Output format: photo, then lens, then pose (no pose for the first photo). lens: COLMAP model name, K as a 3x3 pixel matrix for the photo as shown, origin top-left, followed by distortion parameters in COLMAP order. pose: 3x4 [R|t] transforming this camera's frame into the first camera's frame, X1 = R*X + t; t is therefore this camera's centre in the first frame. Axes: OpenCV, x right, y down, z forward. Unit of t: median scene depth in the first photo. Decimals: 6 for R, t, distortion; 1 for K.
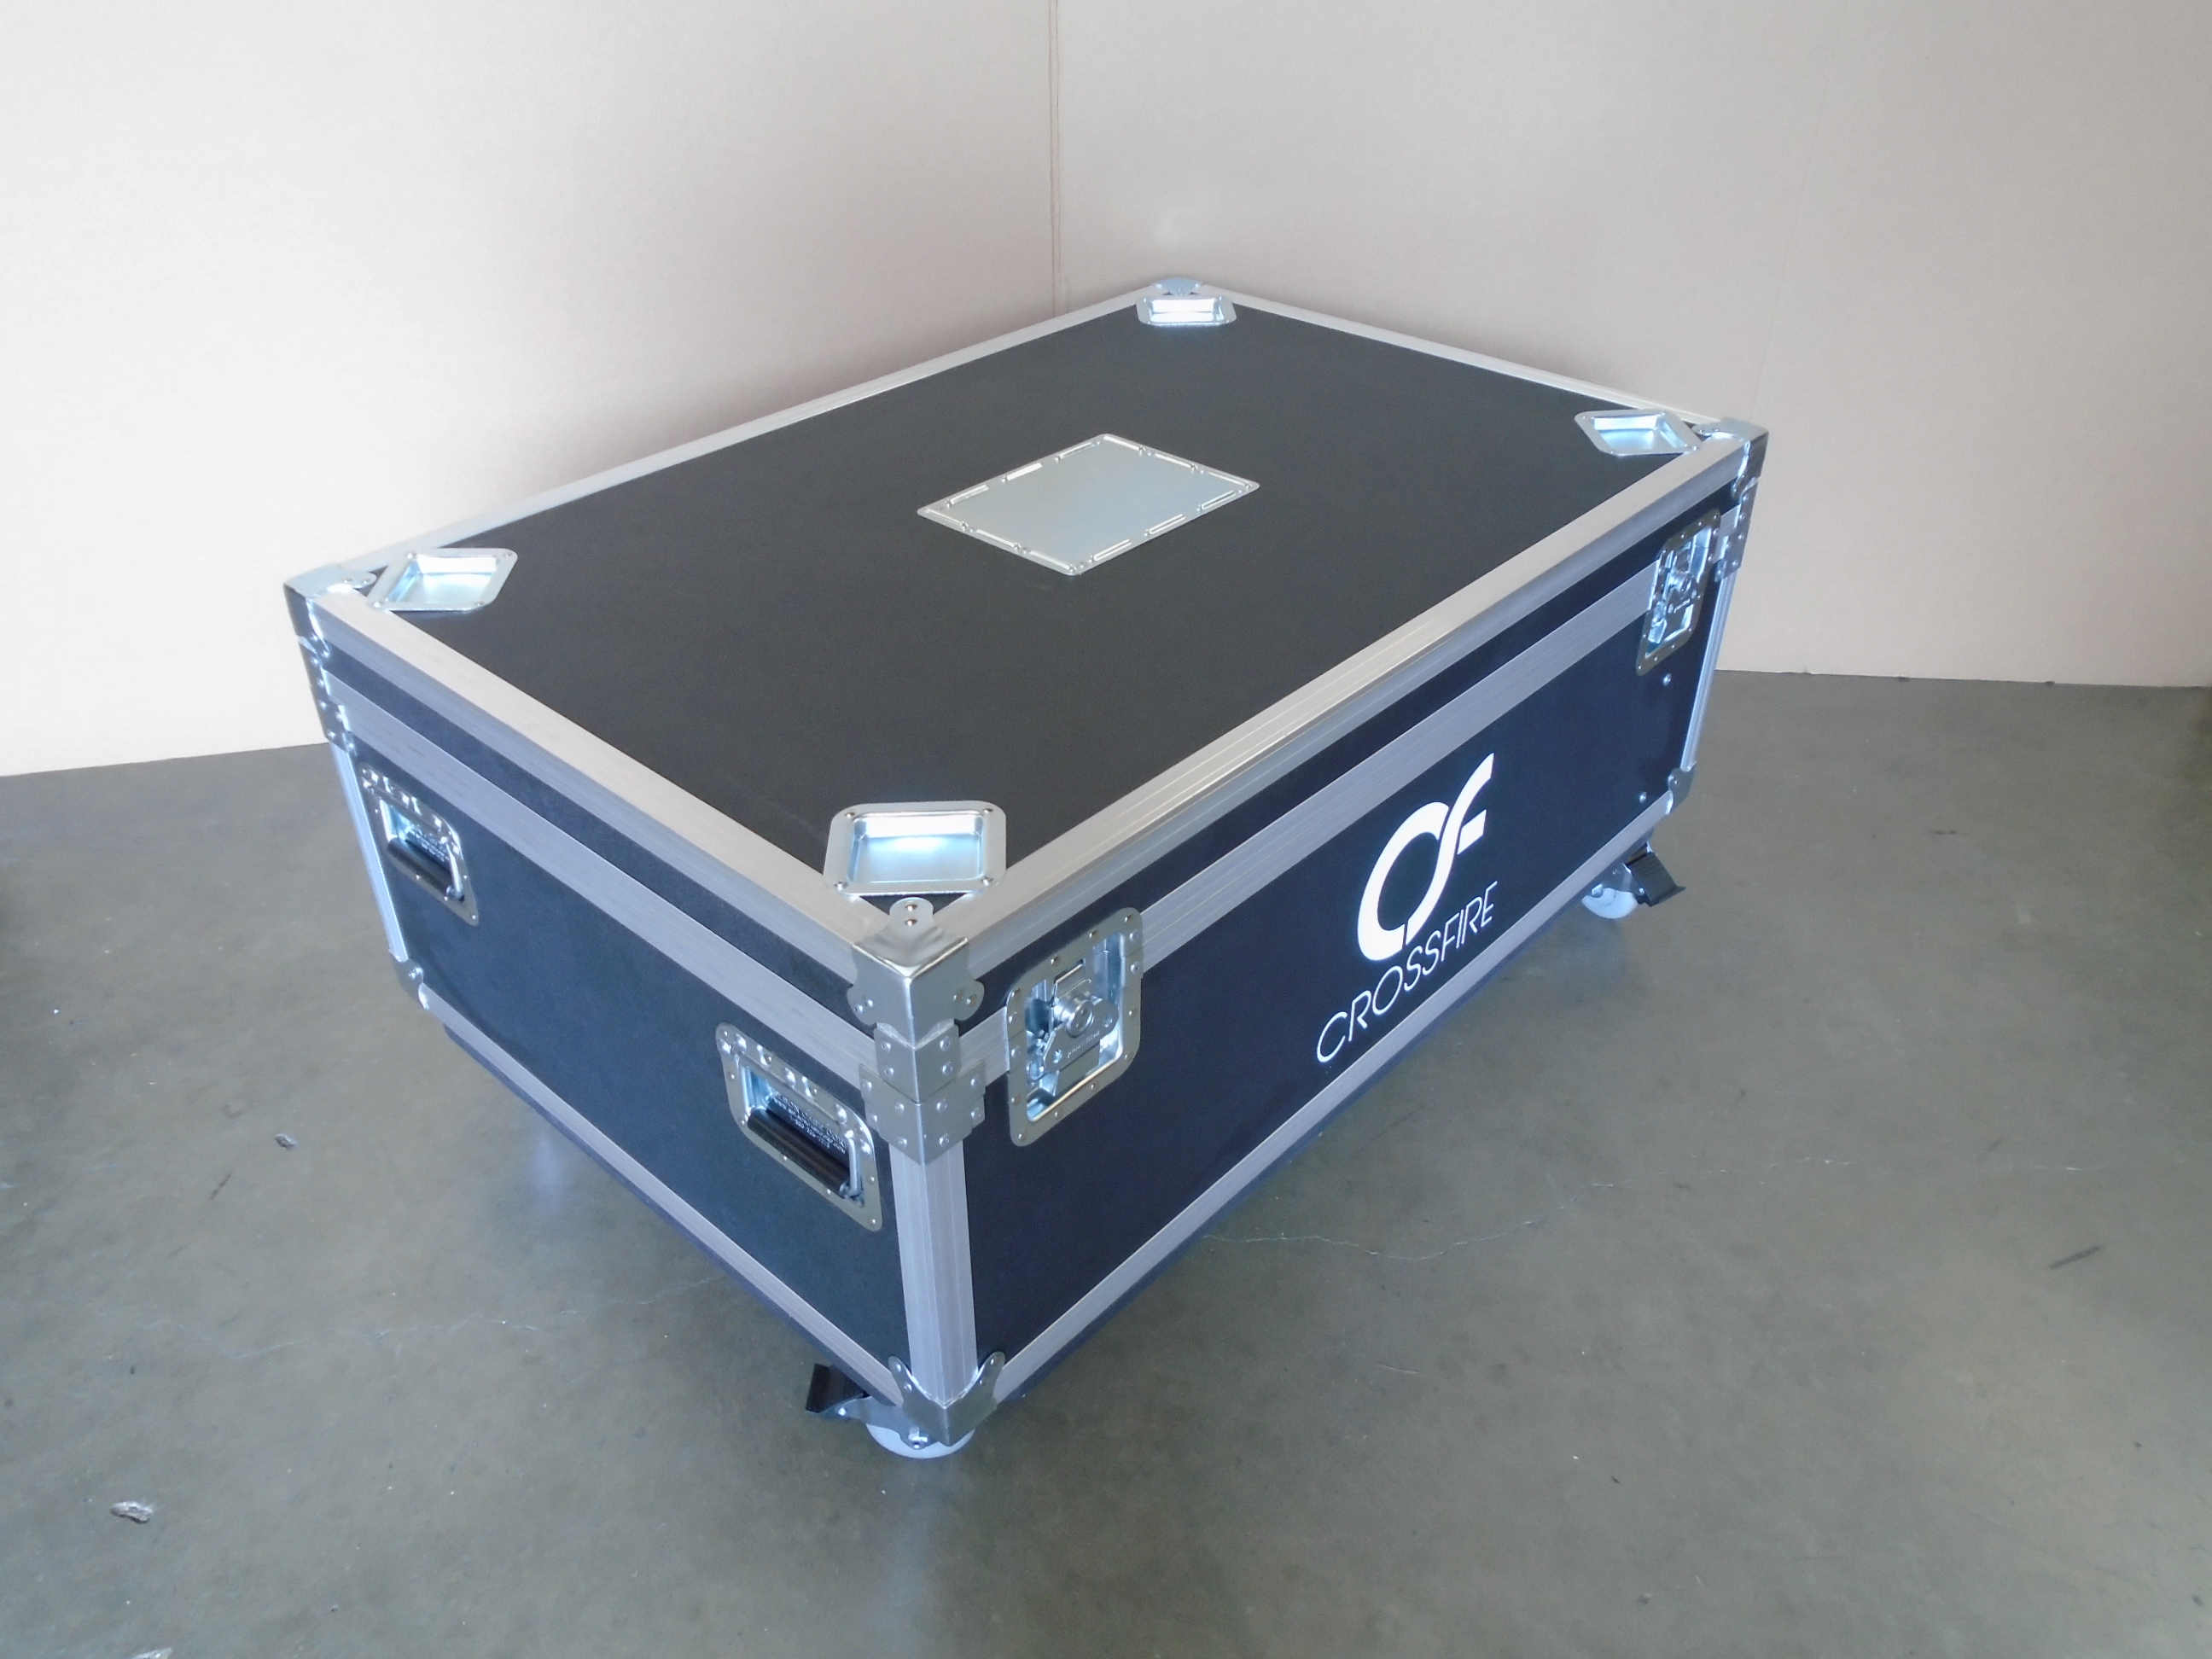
lens RADIAL K [[1708.4, 0, 1108.4], [0, 1708.4, 791.9], [0, 0, 1]] dist [-0.000574, 0.038898]
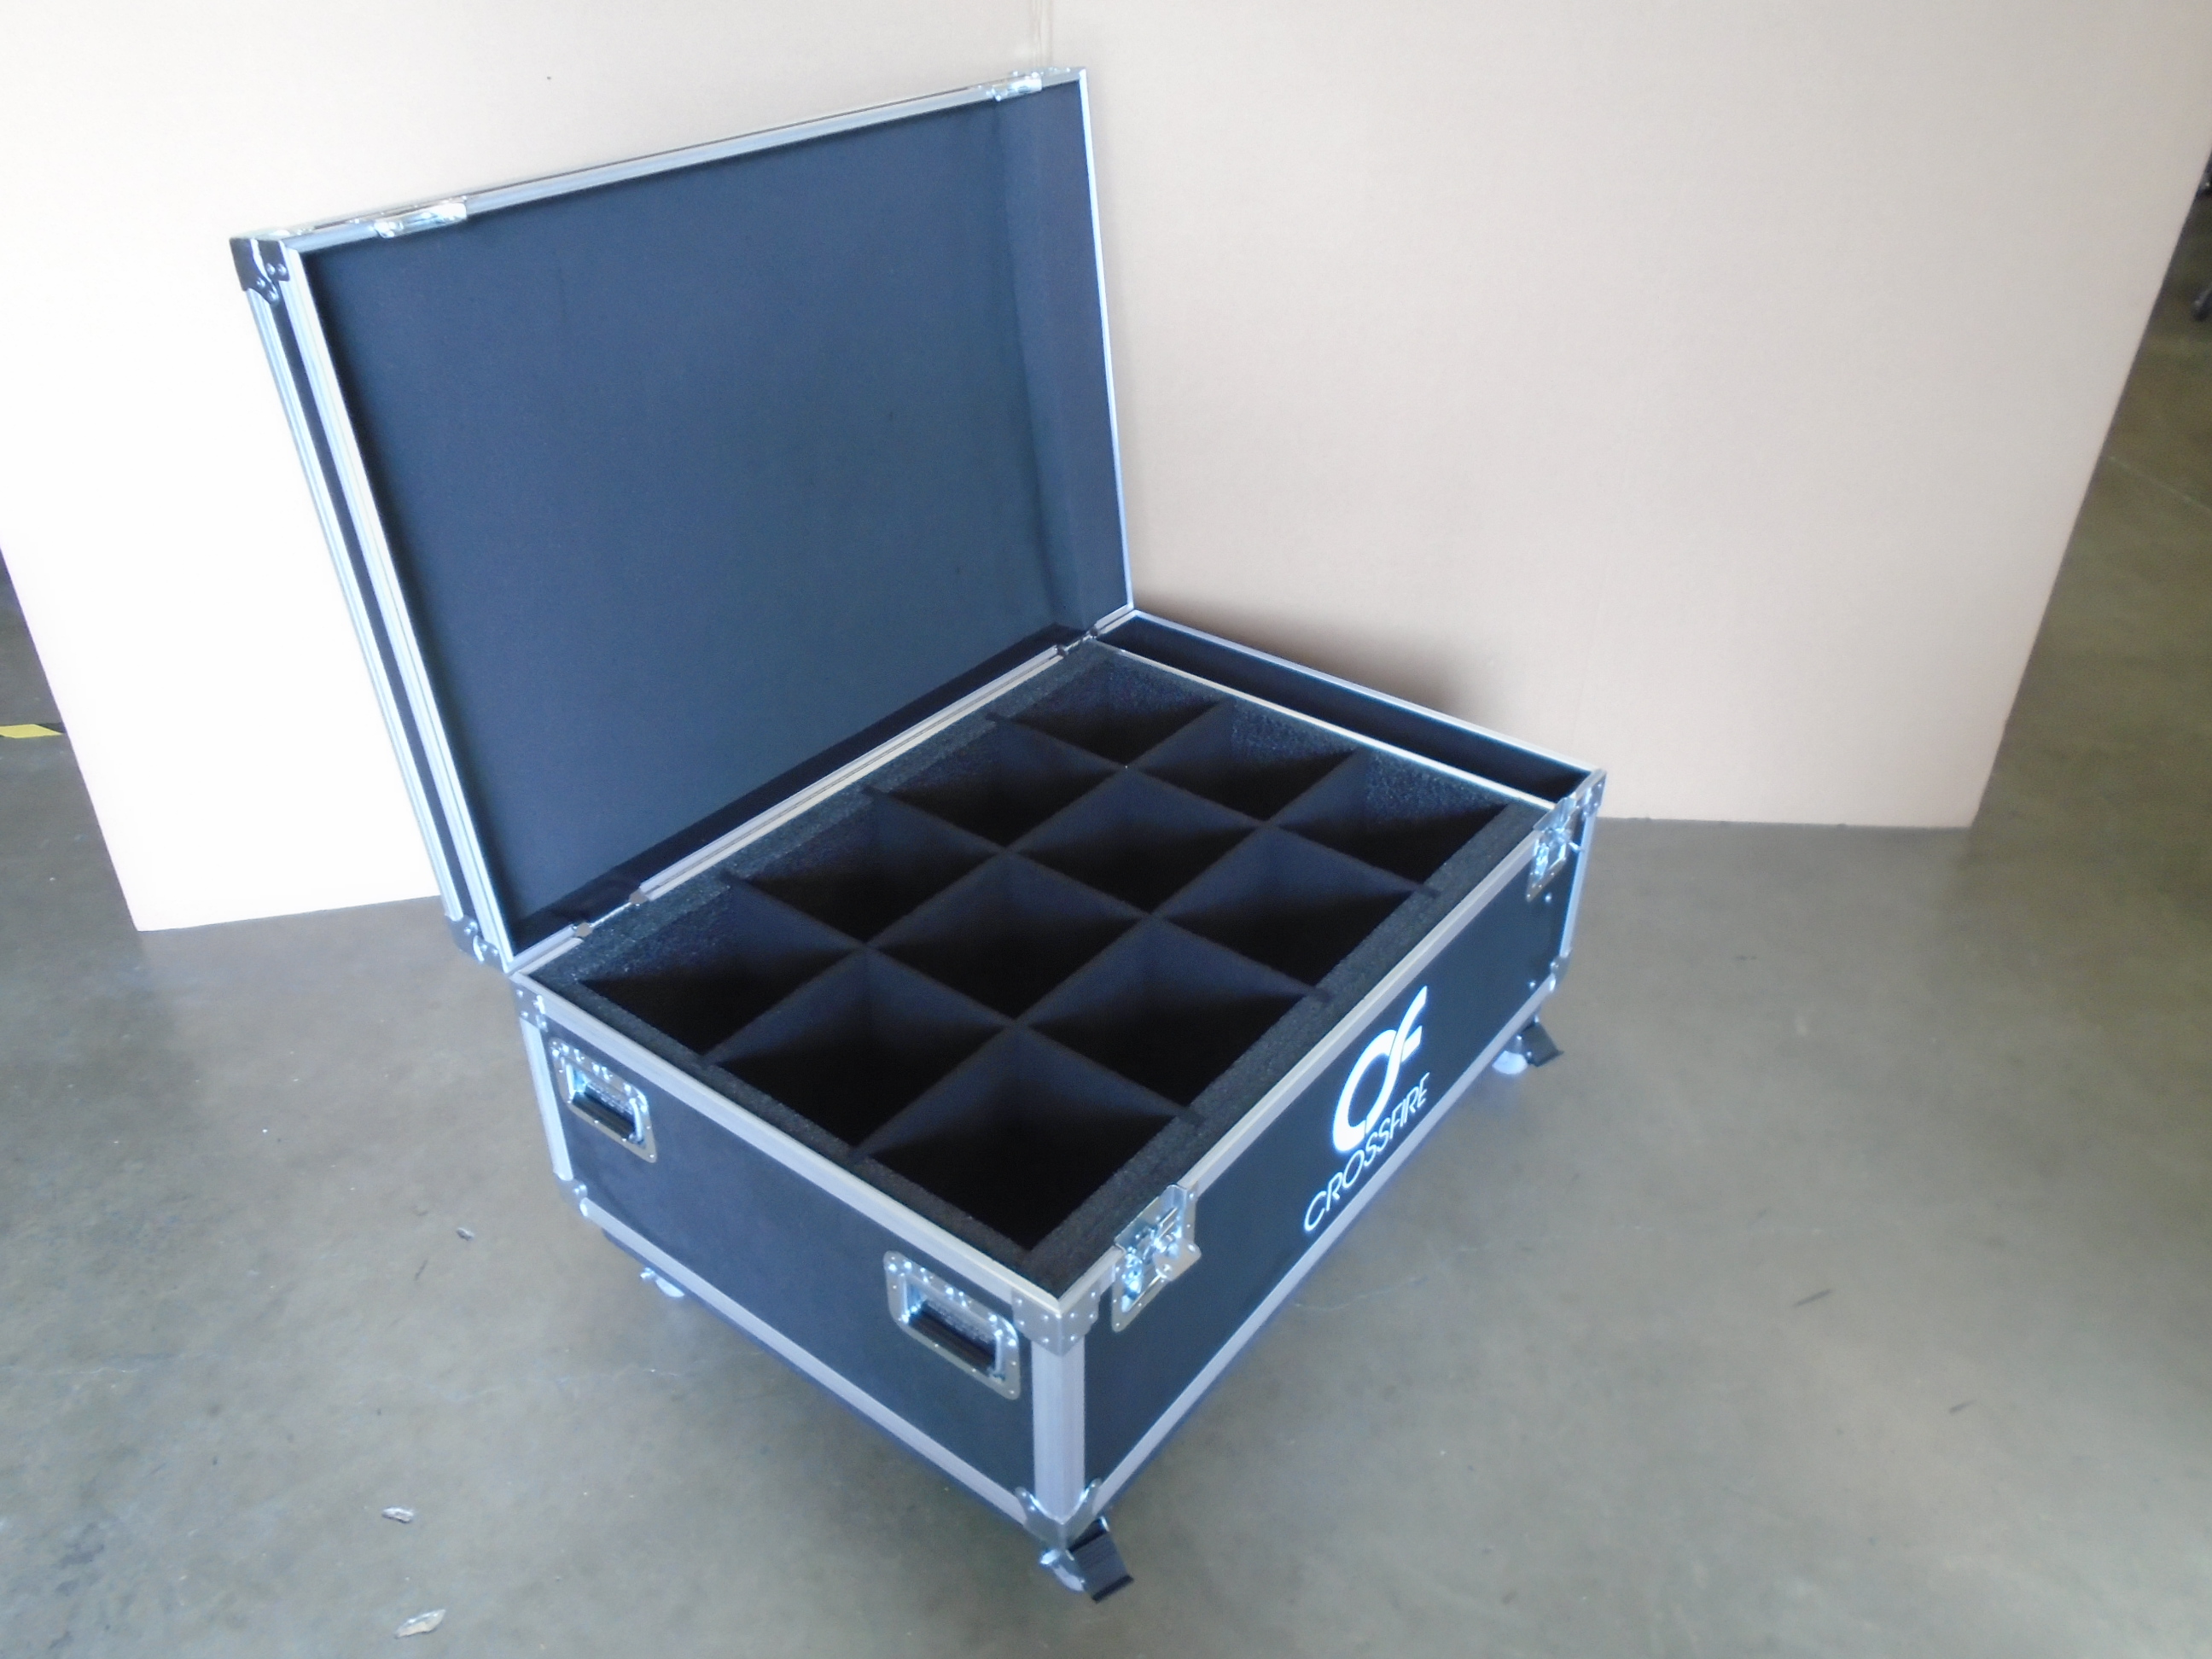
lens RADIAL K [[1693.0, 0, 1096.4], [0, 1693.0, 830.4], [0, 0, 1]] dist [0.005472, 0.004152]
pose [[0.996408, -0.038347, 0.075497, -0.122846], [0.038210, 0.999264, 0.003264, -0.157981], [-0.075566, -0.000368, 0.997141, -0.281562]]
